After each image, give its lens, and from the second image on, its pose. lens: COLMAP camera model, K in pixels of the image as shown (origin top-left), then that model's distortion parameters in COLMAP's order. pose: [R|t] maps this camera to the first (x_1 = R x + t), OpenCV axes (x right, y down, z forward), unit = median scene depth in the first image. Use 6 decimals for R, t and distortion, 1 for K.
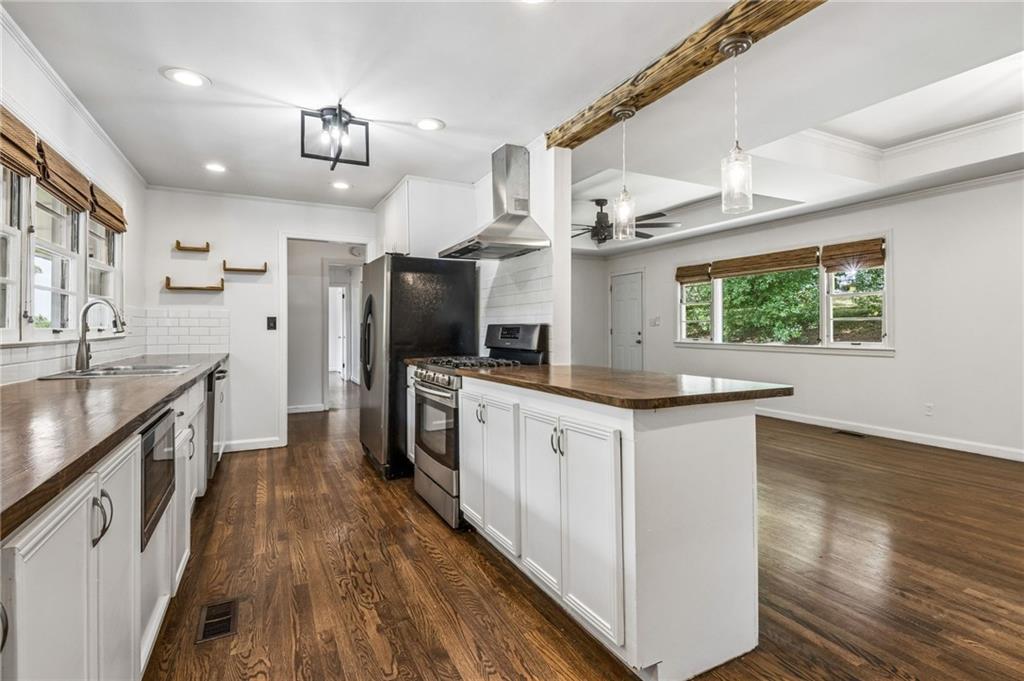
lens RADIAL K [[480.1, 0, 511.6], [0, 480.1, 319.1], [0, 0, 1]] dist [0.021616, -0.020019]
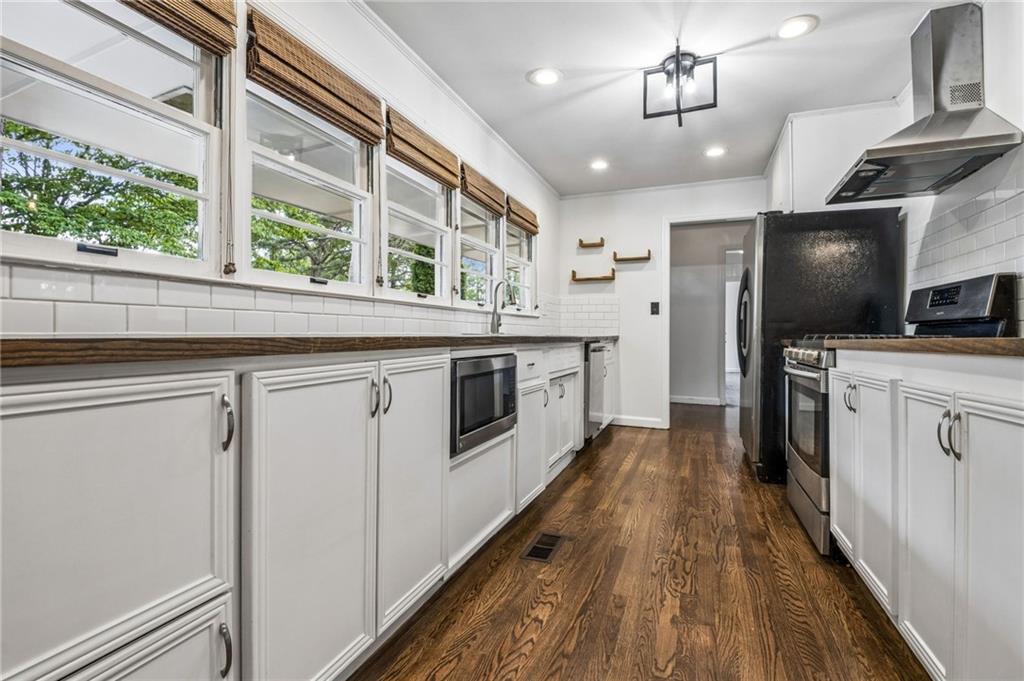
lens RADIAL K [[477.5, 0, 510.9], [0, 477.5, 333.4], [0, 0, 1]] dist [0.016793, -0.016872]
pose [[0.661059, 0.006890, -0.750303, 0.112897], [0.004052, 0.999910, 0.012752, 0.080119], [0.750323, -0.011470, 0.660972, 0.150273]]
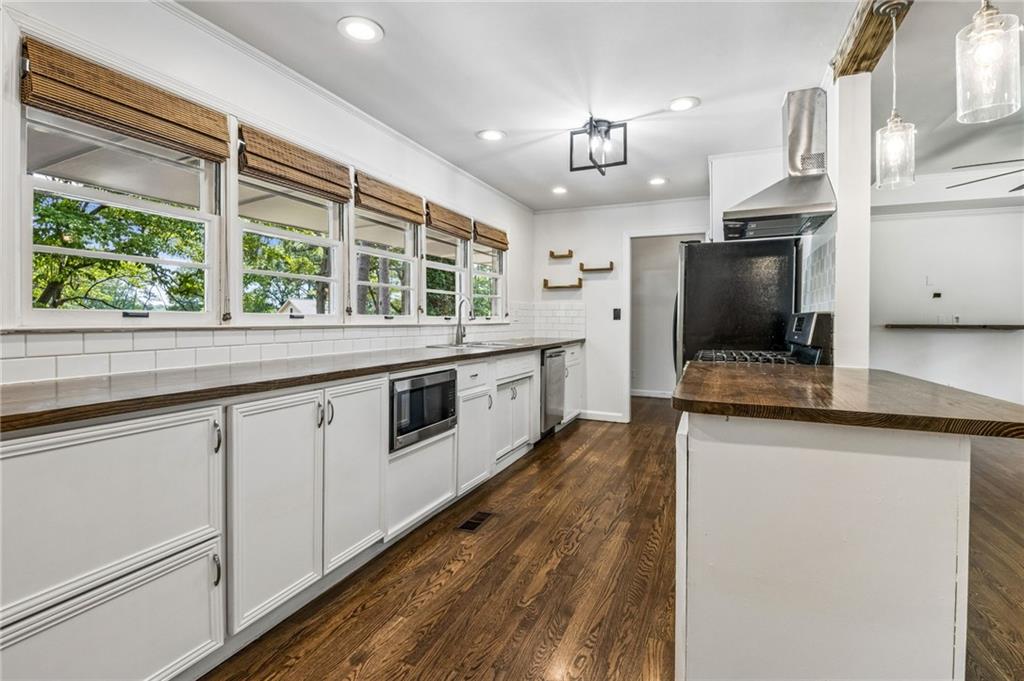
lens RADIAL K [[481.9, 0, 514.8], [0, 481.9, 323.7], [0, 0, 1]] dist [0.019332, -0.019192]
pose [[0.643694, 0.013129, -0.765171, 0.373872], [0.005826, 0.999740, 0.022054, 0.007663], [0.765261, -0.018654, 0.643450, 0.127102]]
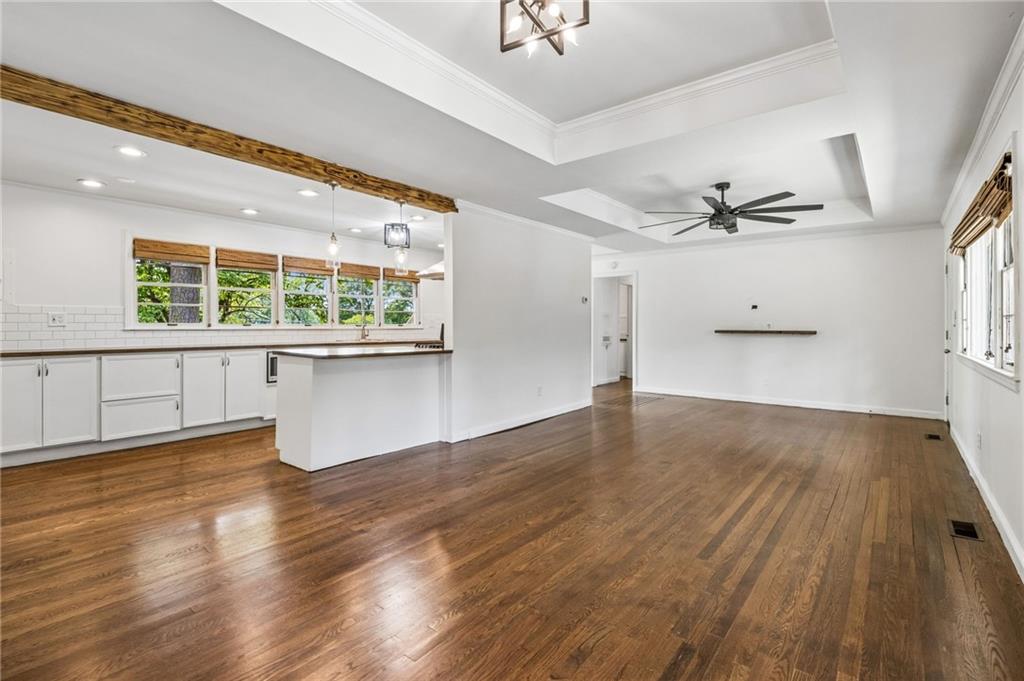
lens RADIAL K [[480.1, 0, 511.6], [0, 480.1, 319.1], [0, 0, 1]] dist [0.021616, -0.020019]
pose [[0.417726, -0.005315, -0.908558, 1.770757], [0.008791, 0.999960, -0.001808, 0.000616], [0.908531, -0.007232, 0.417755, 0.568721]]
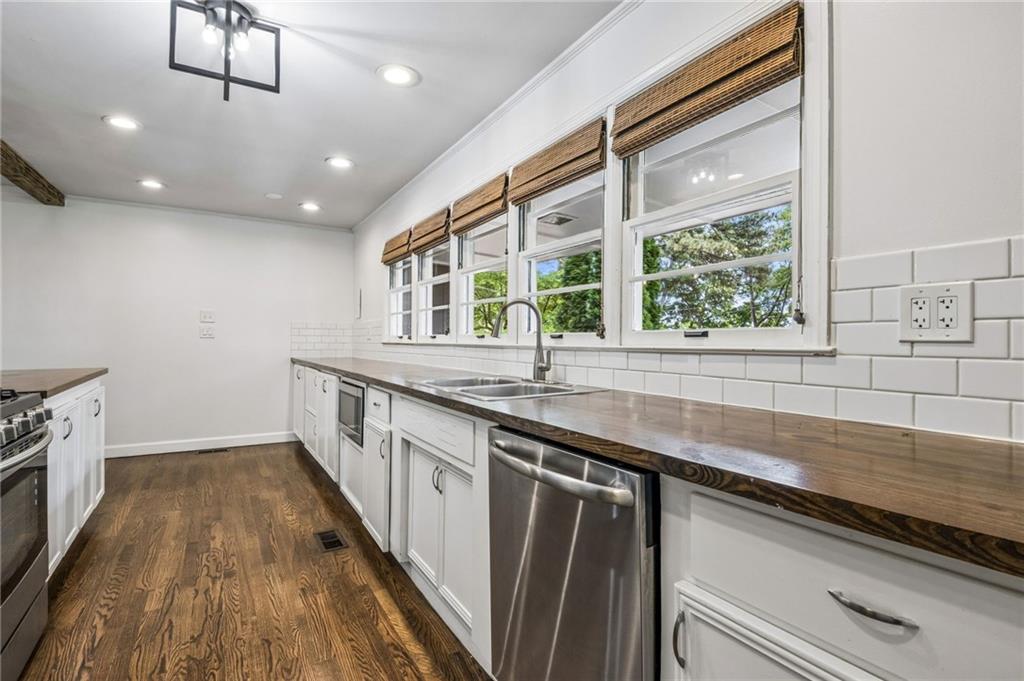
lens RADIAL K [[468.8, 0, 510.9], [0, 468.8, 343.7], [0, 0, 1]] dist [0.000932, -0.015990]
pose [[-0.996411, -0.005116, -0.084494, -0.699602], [-0.003707, 0.999852, -0.016823, 0.047400], [0.084567, -0.016450, -0.996282, 1.662078]]
